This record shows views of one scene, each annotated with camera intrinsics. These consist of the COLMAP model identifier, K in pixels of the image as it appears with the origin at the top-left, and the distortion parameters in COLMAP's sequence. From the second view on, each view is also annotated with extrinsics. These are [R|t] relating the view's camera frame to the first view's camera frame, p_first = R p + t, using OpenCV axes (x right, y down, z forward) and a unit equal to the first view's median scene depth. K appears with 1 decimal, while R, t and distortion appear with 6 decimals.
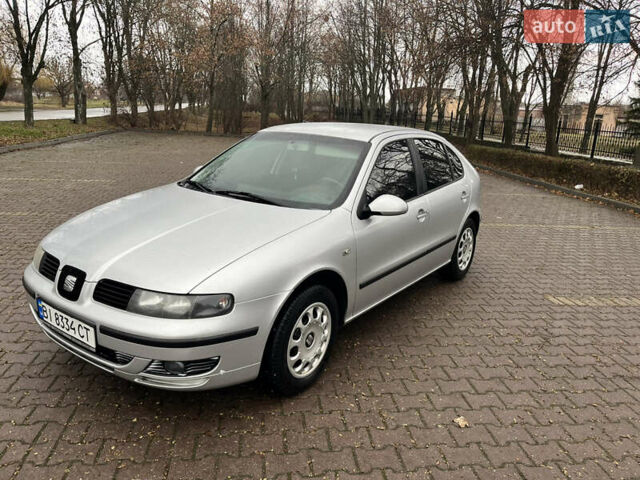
lens RADIAL K [[473.0, 0, 323.8], [0, 473.0, 242.2], [0, 0, 1]] dist [0.032509, -0.043206]
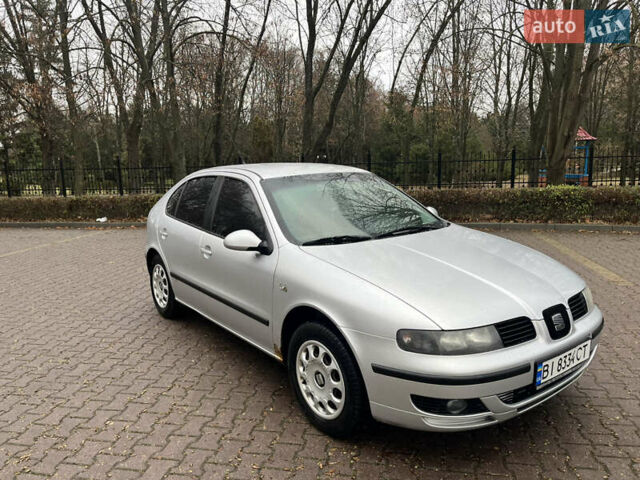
lens RADIAL K [[473.0, 0, 320.4], [0, 473.0, 240.2], [0, 0, 1]] dist [0.032509, -0.043206]
pose [[0.272264, -0.196175, 0.942013, -1.231624], [0.261898, 0.957144, 0.123632, -0.261812], [-0.925895, 0.213051, 0.311973, 0.860017]]
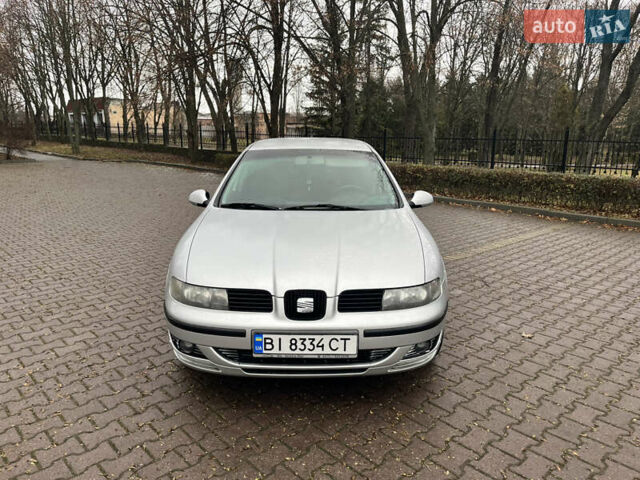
lens RADIAL K [[473.0, 0, 315.8], [0, 473.0, 238.3], [0, 0, 1]] dist [0.032509, -0.043206]
pose [[0.810892, -0.164965, 0.561463, -0.824559], [0.179140, 0.983360, 0.030201, -0.064309], [-0.557102, 0.076091, 0.826951, 0.098028]]
